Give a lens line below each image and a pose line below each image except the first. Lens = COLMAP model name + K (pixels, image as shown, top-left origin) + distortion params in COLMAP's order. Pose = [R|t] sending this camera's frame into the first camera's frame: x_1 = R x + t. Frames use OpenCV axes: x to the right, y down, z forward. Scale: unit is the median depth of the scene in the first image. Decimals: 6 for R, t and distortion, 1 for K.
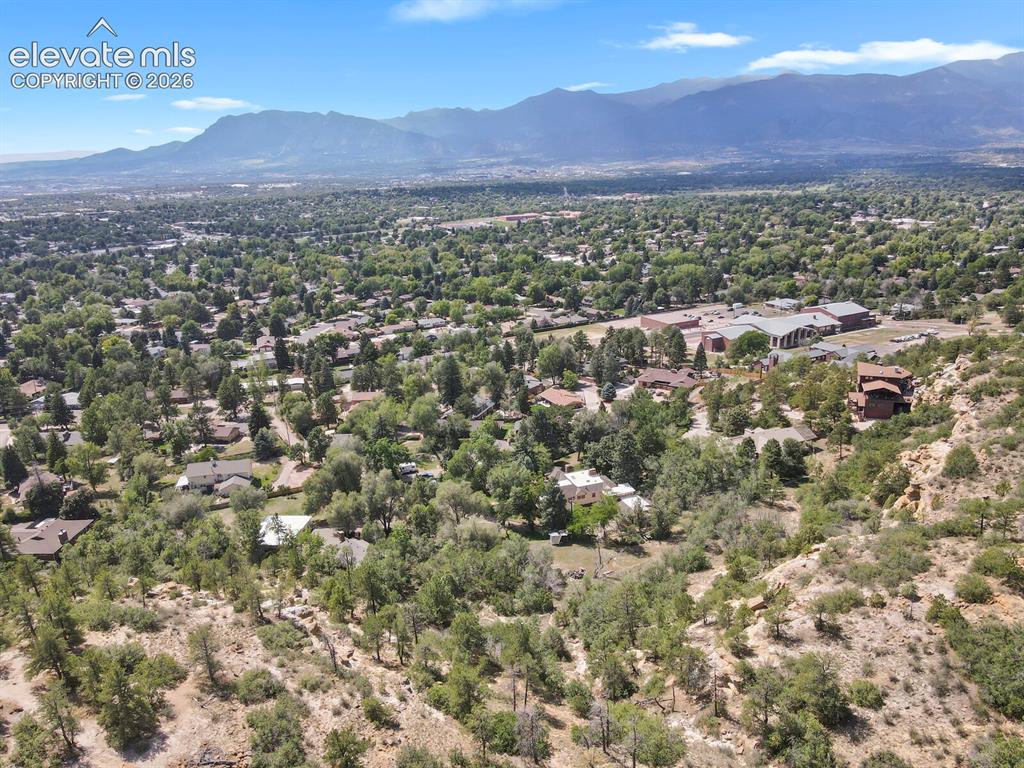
lens RADIAL K [[749.5, 0, 516.3], [0, 749.5, 384.1], [0, 0, 1]] dist [0.008114, 0.016217]
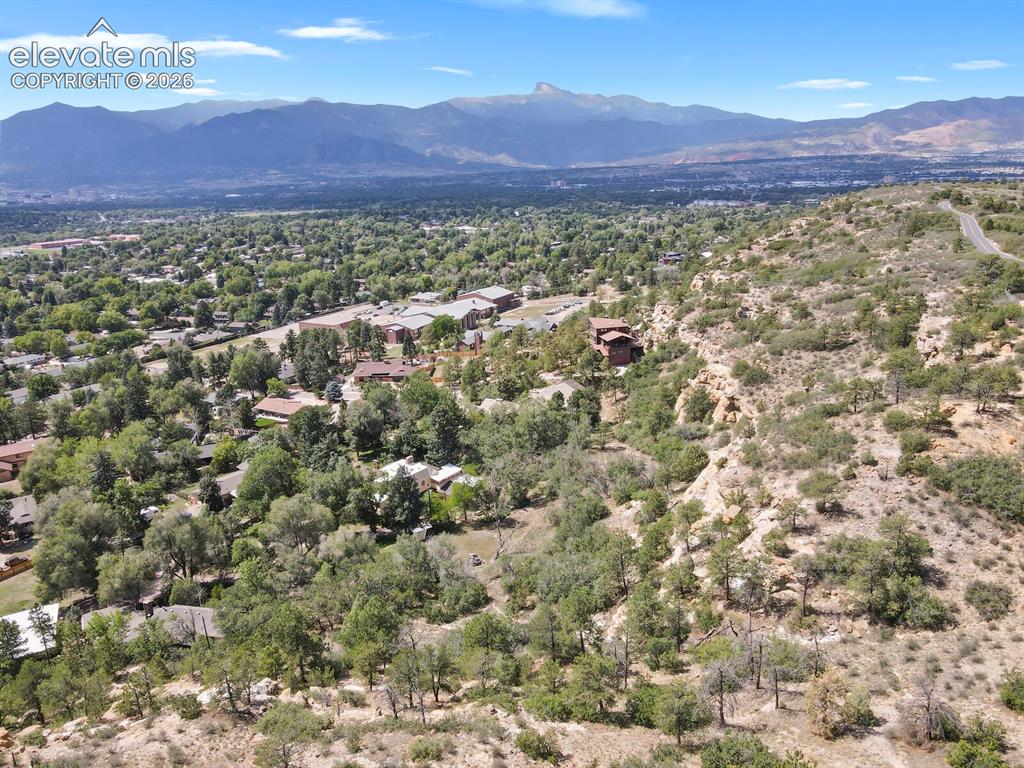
lens RADIAL K [[749.5, 0, 515.3], [0, 749.5, 382.4], [0, 0, 1]] dist [0.008114, 0.016217]
pose [[0.841192, -0.148573, 0.519925, -0.095671], [0.164986, 0.986184, 0.014879, 0.013073], [-0.514952, 0.073264, 0.854082, 0.065149]]
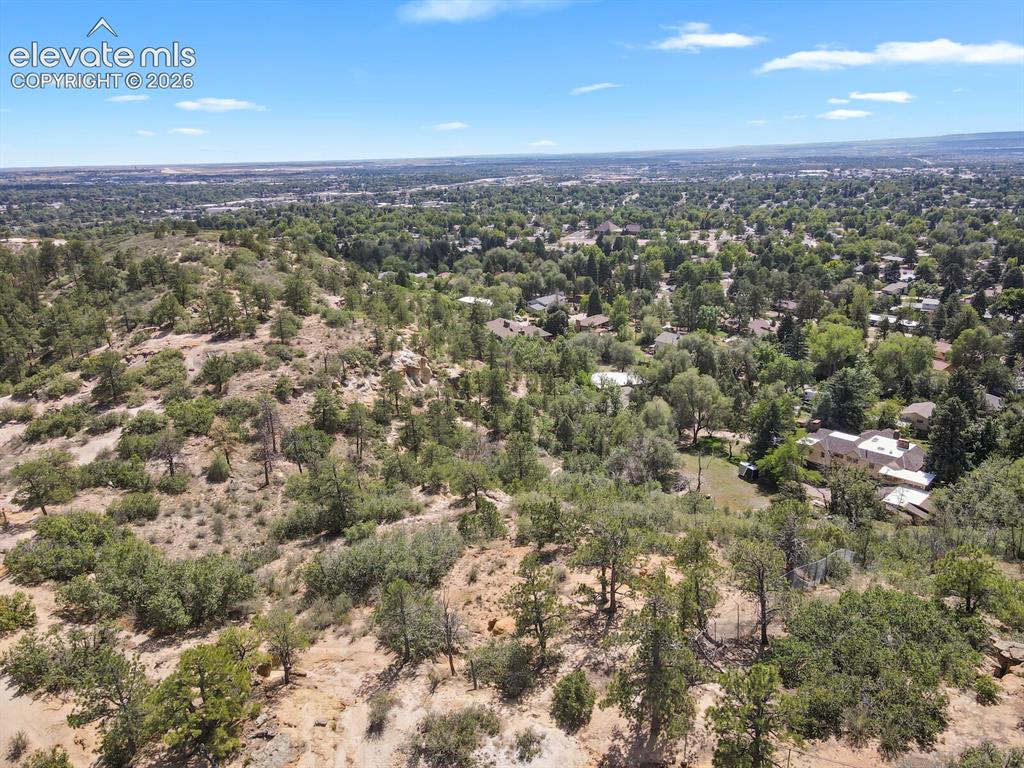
lens RADIAL K [[749.5, 0, 514.2], [0, 749.5, 382.7], [0, 0, 1]] dist [0.008114, 0.016217]
pose [[0.399491, 0.290900, -0.869358, 0.219520], [-0.259251, 0.945457, 0.197231, 0.006531], [0.879315, 0.146590, 0.453118, 0.133353]]
